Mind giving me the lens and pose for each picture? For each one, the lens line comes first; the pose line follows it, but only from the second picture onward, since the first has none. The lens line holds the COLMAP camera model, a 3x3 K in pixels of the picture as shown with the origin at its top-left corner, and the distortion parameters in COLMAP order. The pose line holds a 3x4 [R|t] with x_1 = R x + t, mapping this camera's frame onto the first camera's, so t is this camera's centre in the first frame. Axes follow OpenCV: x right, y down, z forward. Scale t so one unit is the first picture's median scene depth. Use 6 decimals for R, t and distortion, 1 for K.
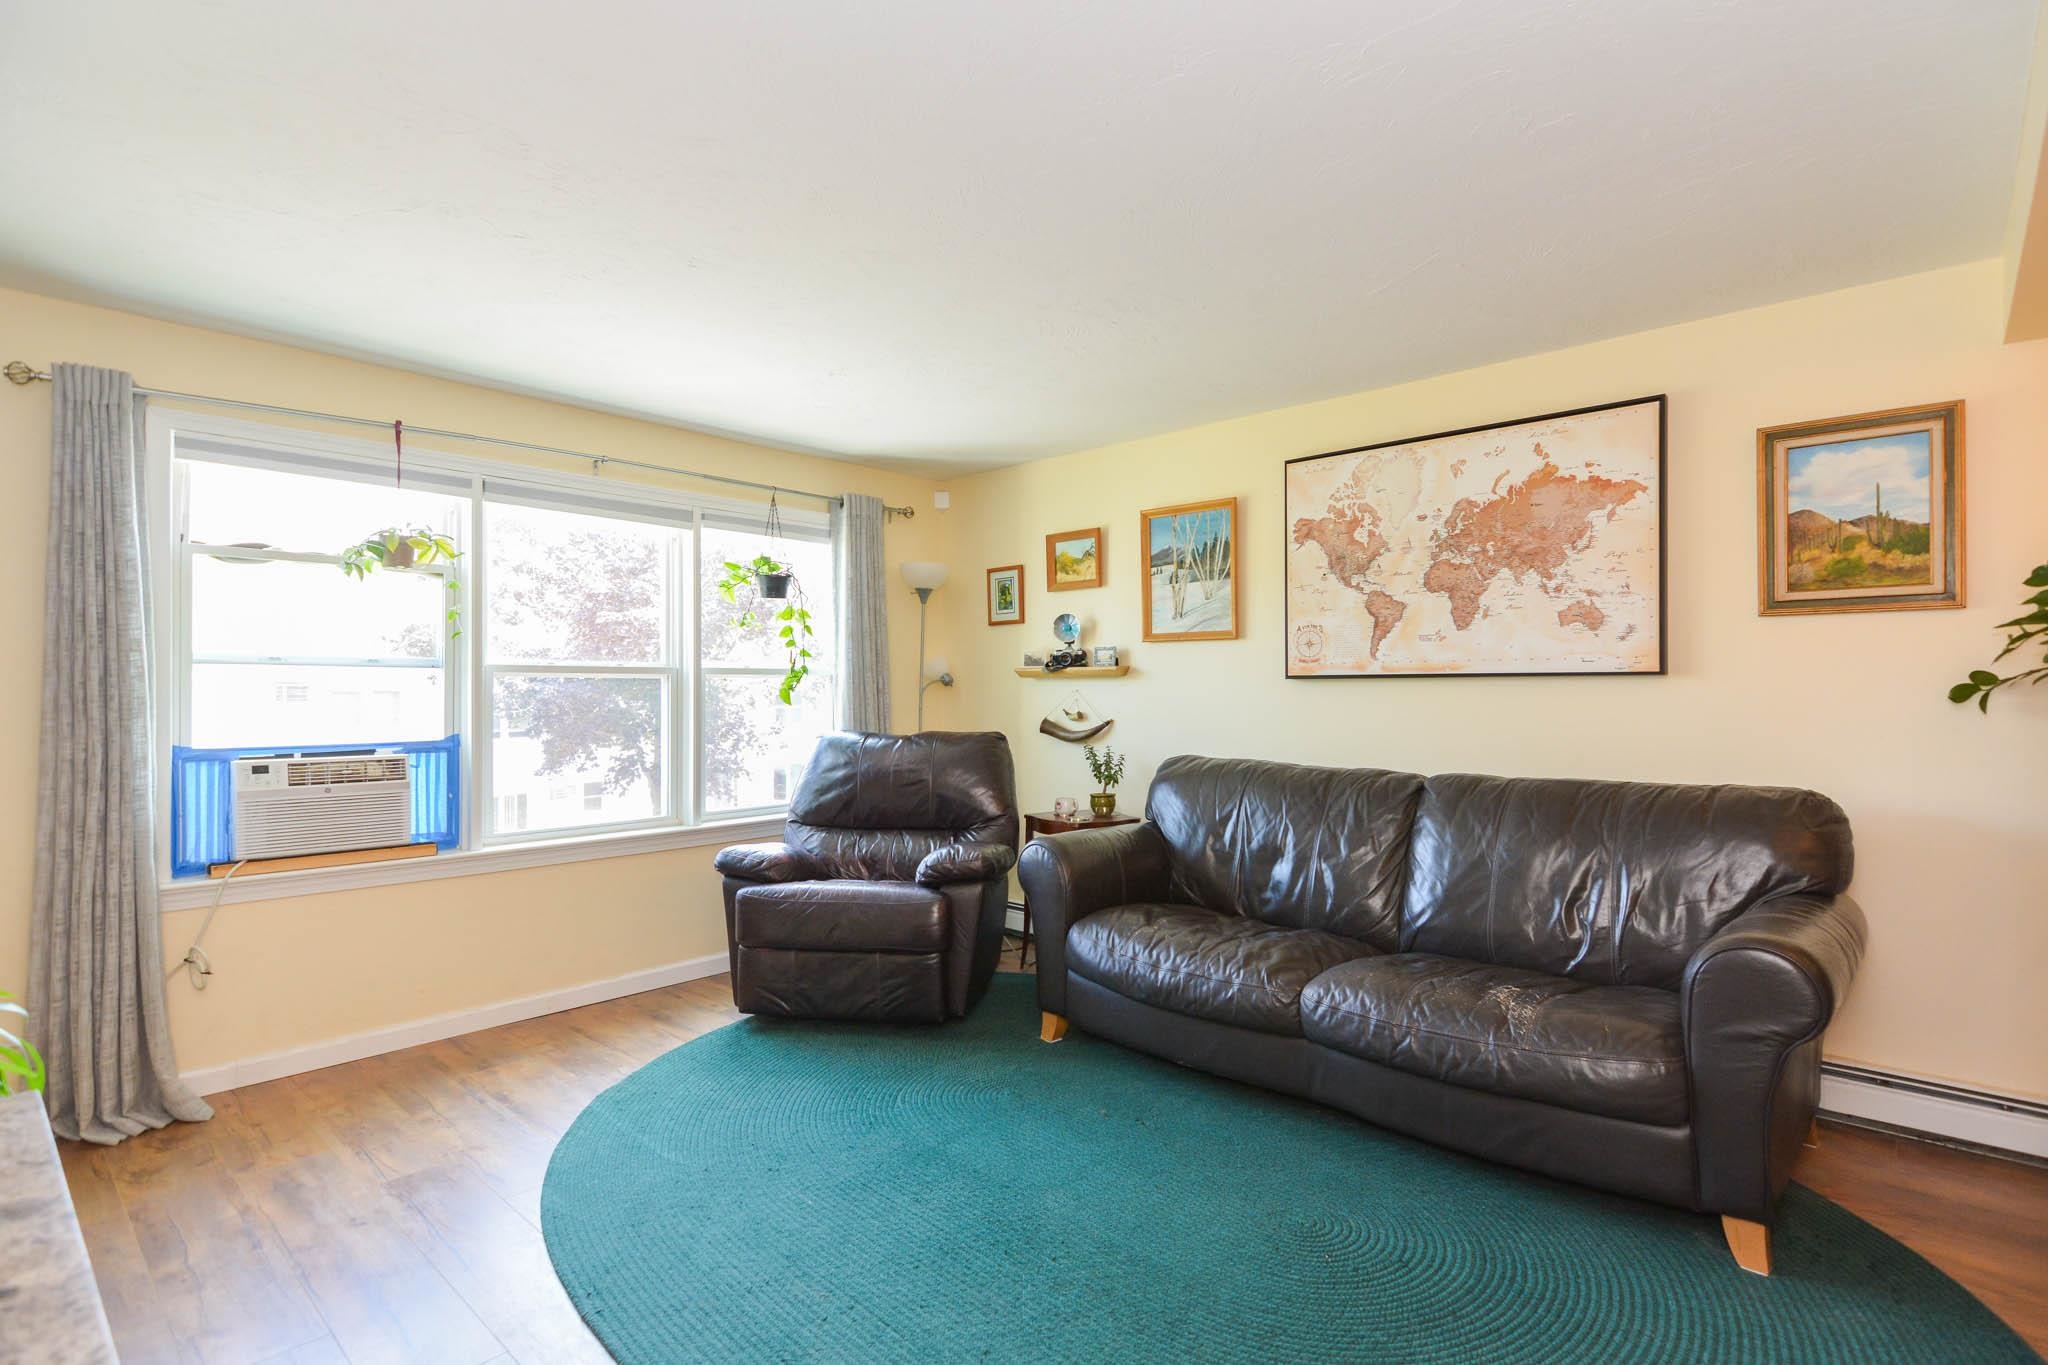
lens RADIAL K [[999.5, 0, 1025.5], [0, 999.5, 690.8], [0, 0, 1]] dist [0.000921, -0.000033]
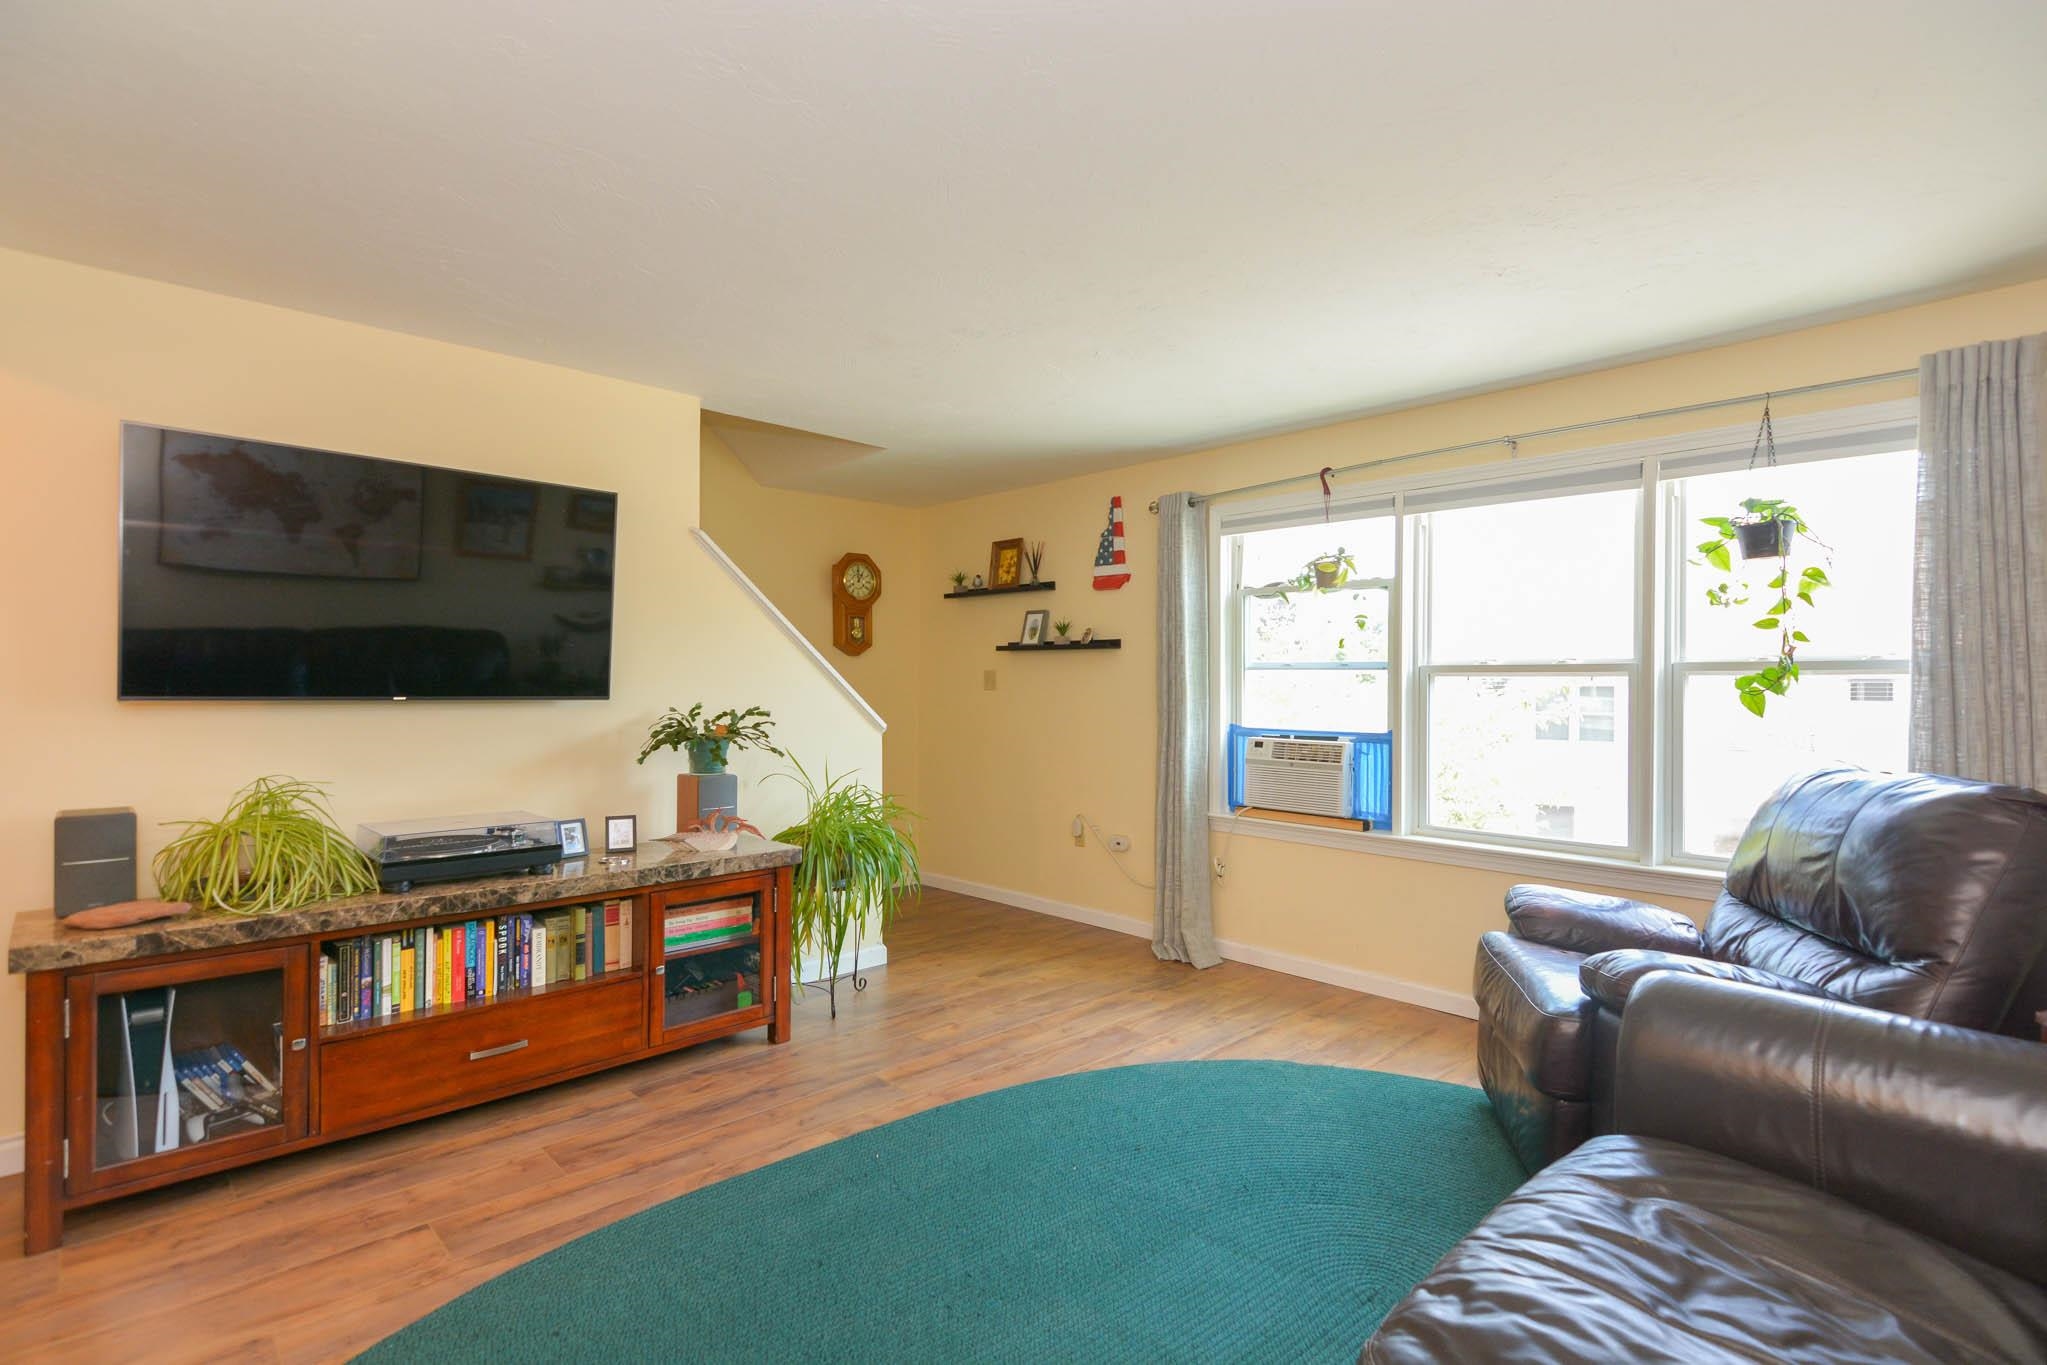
lens RADIAL K [[984.8, 0, 1034.9], [0, 984.8, 684.3], [0, 0, 1]] dist [0.002898, -0.000170]
pose [[-0.073454, 0.001920, -0.997297, 0.599933], [-0.006046, 0.999979, 0.002371, -0.006712], [0.997280, 0.006204, -0.073441, 0.735661]]
